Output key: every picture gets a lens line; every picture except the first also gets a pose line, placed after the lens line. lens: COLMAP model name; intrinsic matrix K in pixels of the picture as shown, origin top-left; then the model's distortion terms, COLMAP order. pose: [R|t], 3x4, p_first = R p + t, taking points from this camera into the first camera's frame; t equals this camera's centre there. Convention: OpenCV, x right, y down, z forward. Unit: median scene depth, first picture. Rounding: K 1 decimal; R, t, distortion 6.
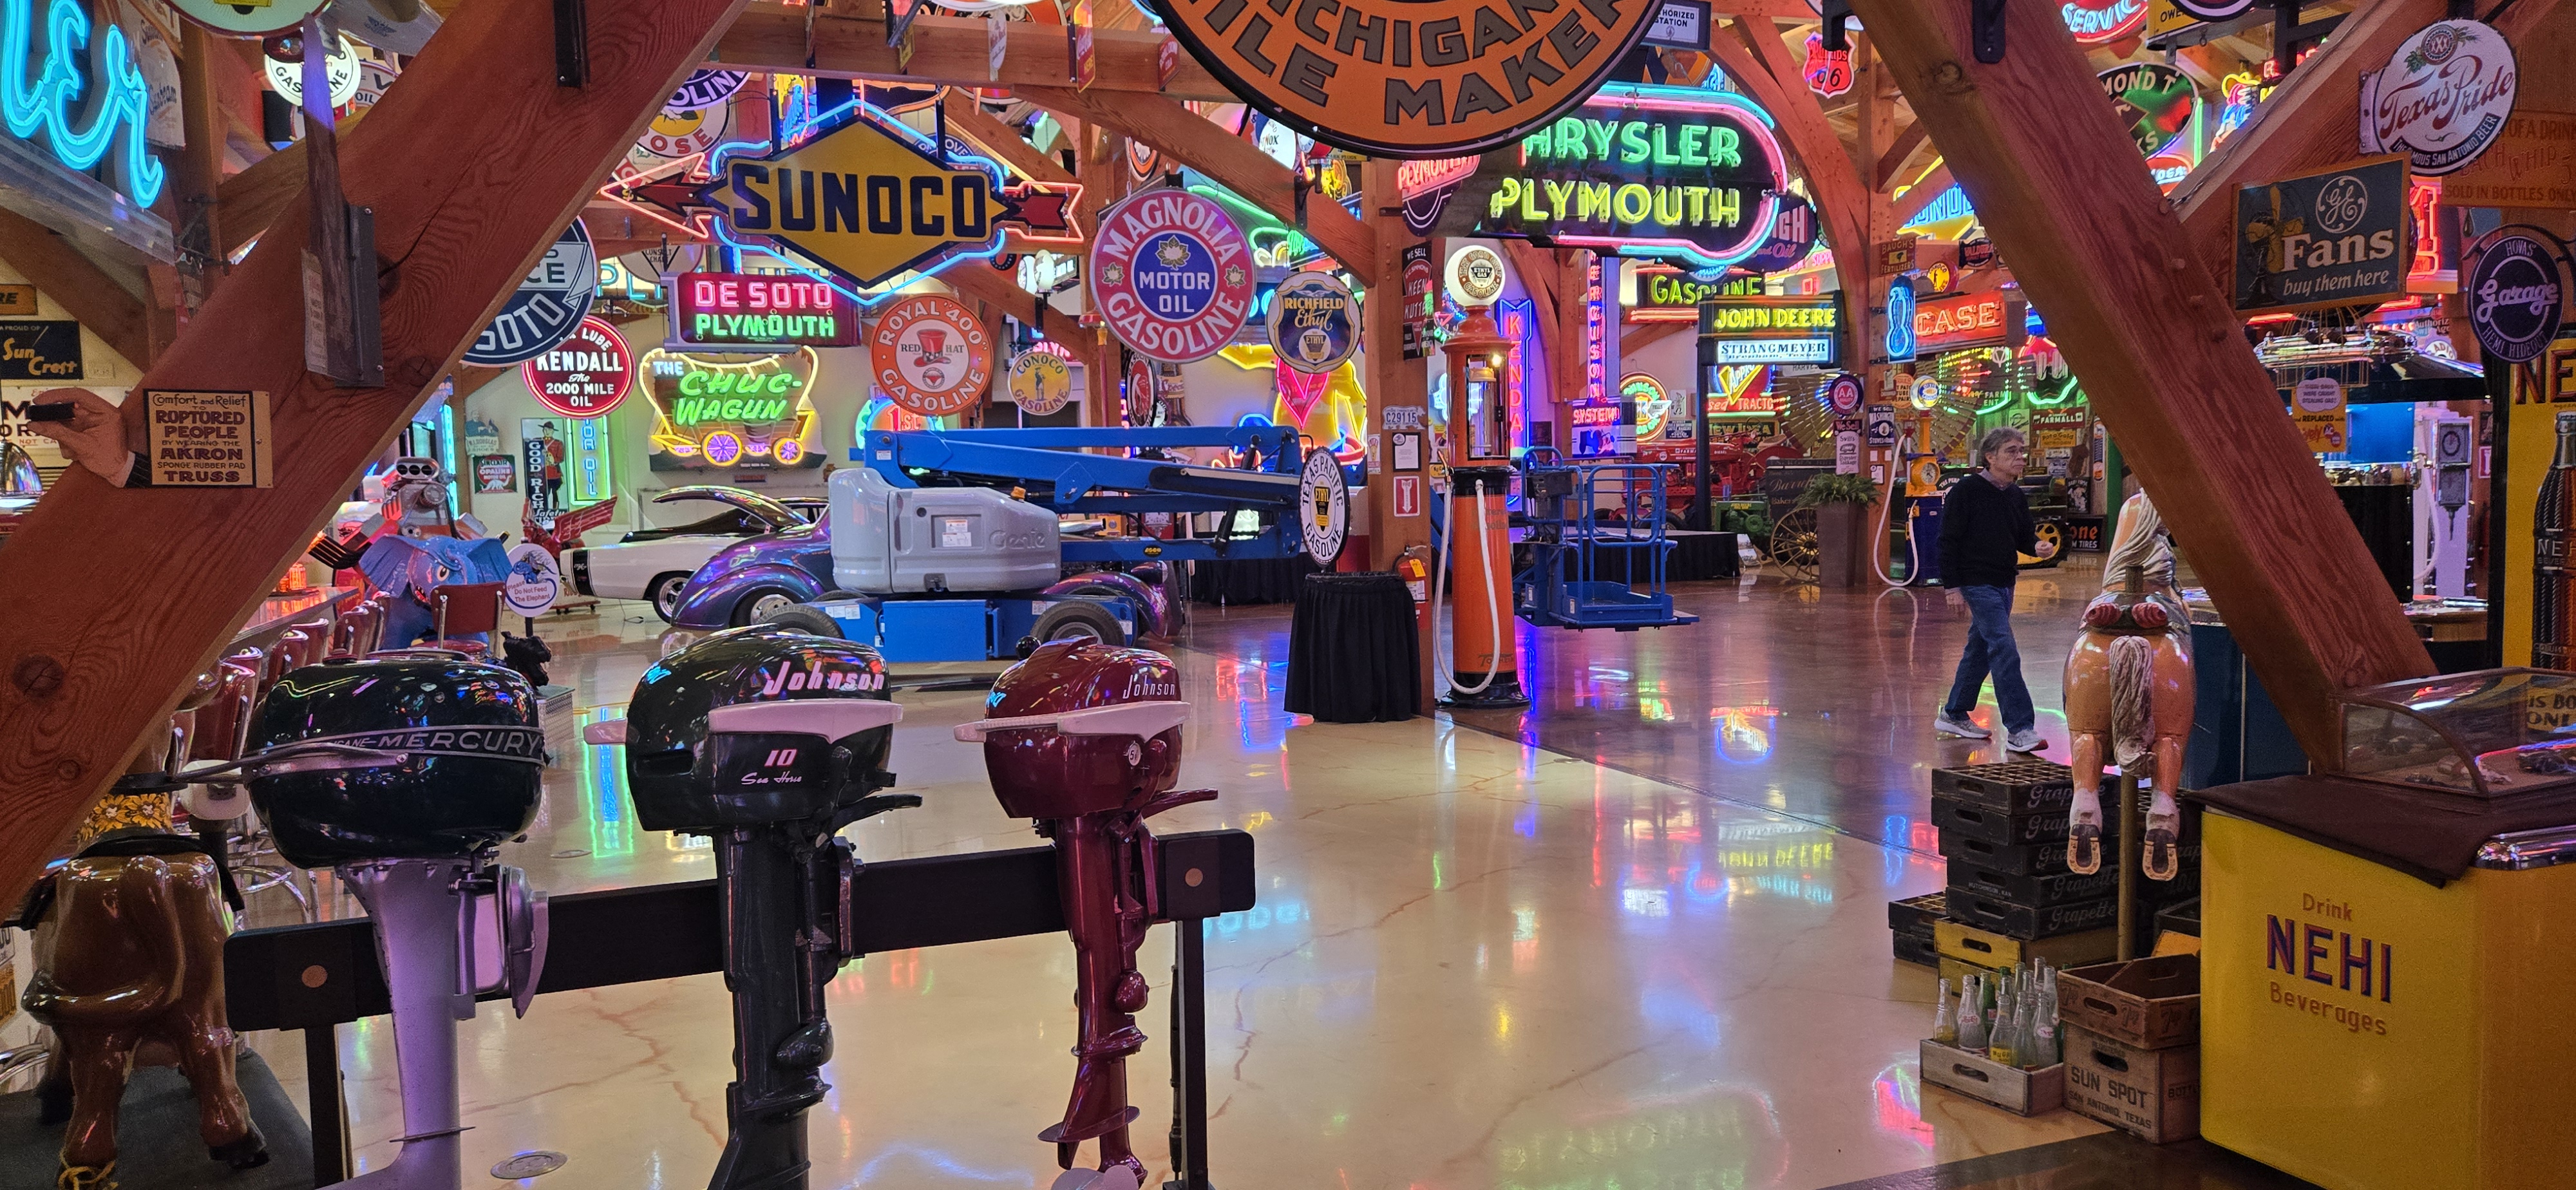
lens RADIAL K [[1814.3, 0, 1288.0], [0, 1814.3, 595.0], [0, 0, 1]] dist [0.056877, -0.003637]
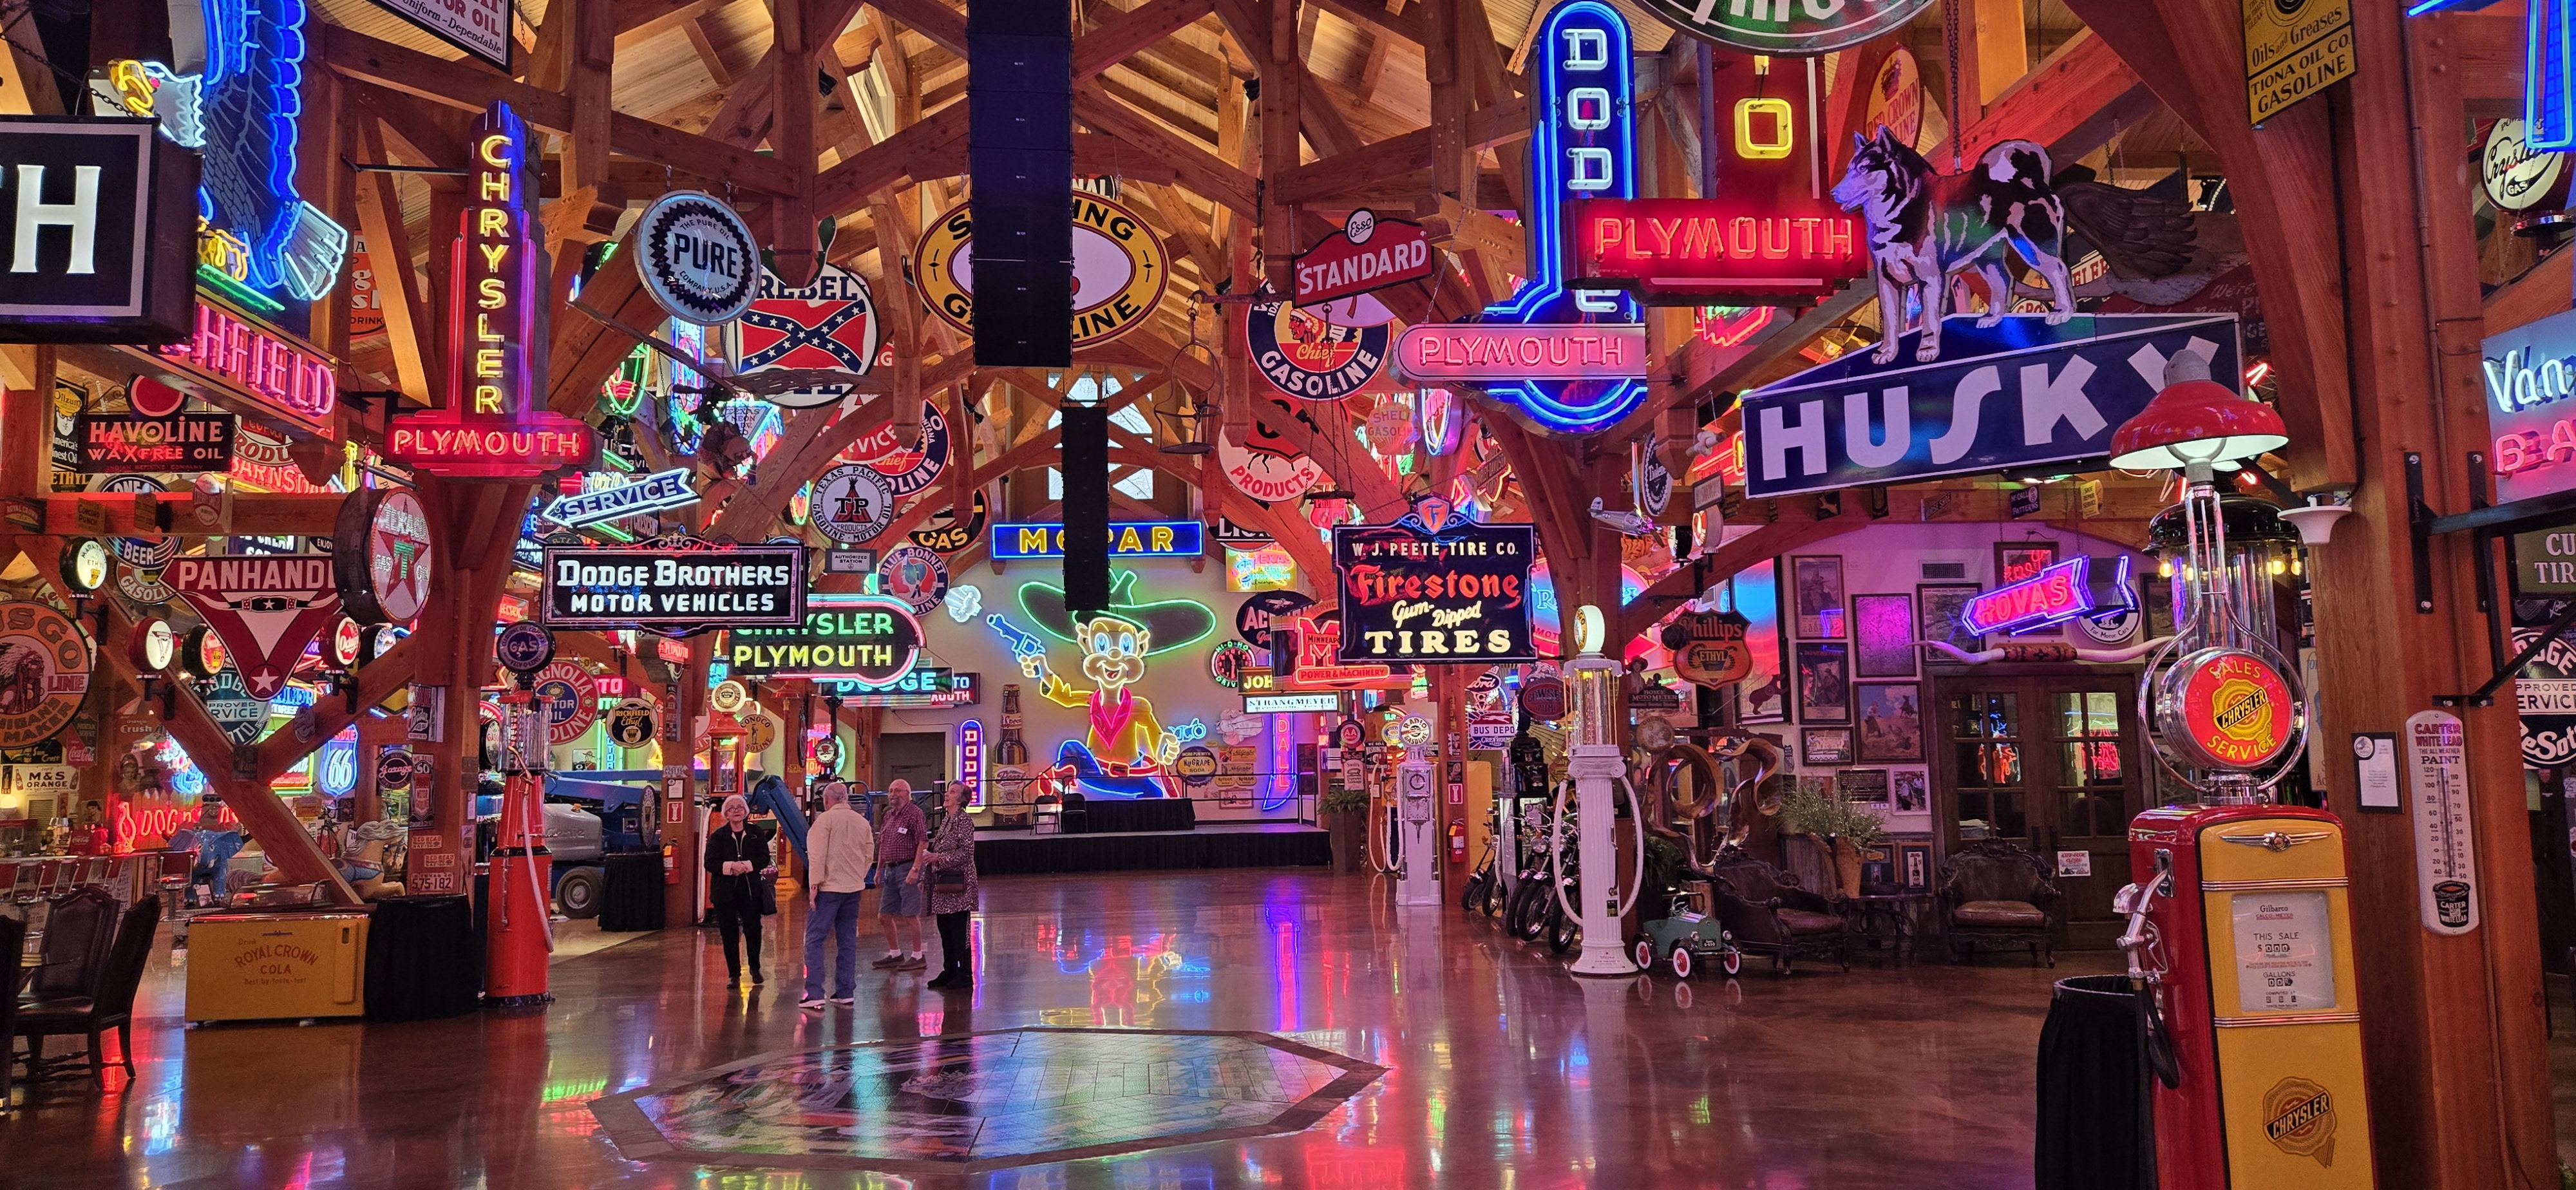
lens RADIAL K [[1771.9, 0, 1292.4], [0, 1771.9, 535.8], [0, 0, 1]] dist [0.002895, 0.000416]
pose [[0.965804, -0.030769, -0.257441, 1.124802], [-0.018935, 0.981912, -0.188391, -0.000057], [0.258581, 0.186824, 0.947751, -0.632564]]
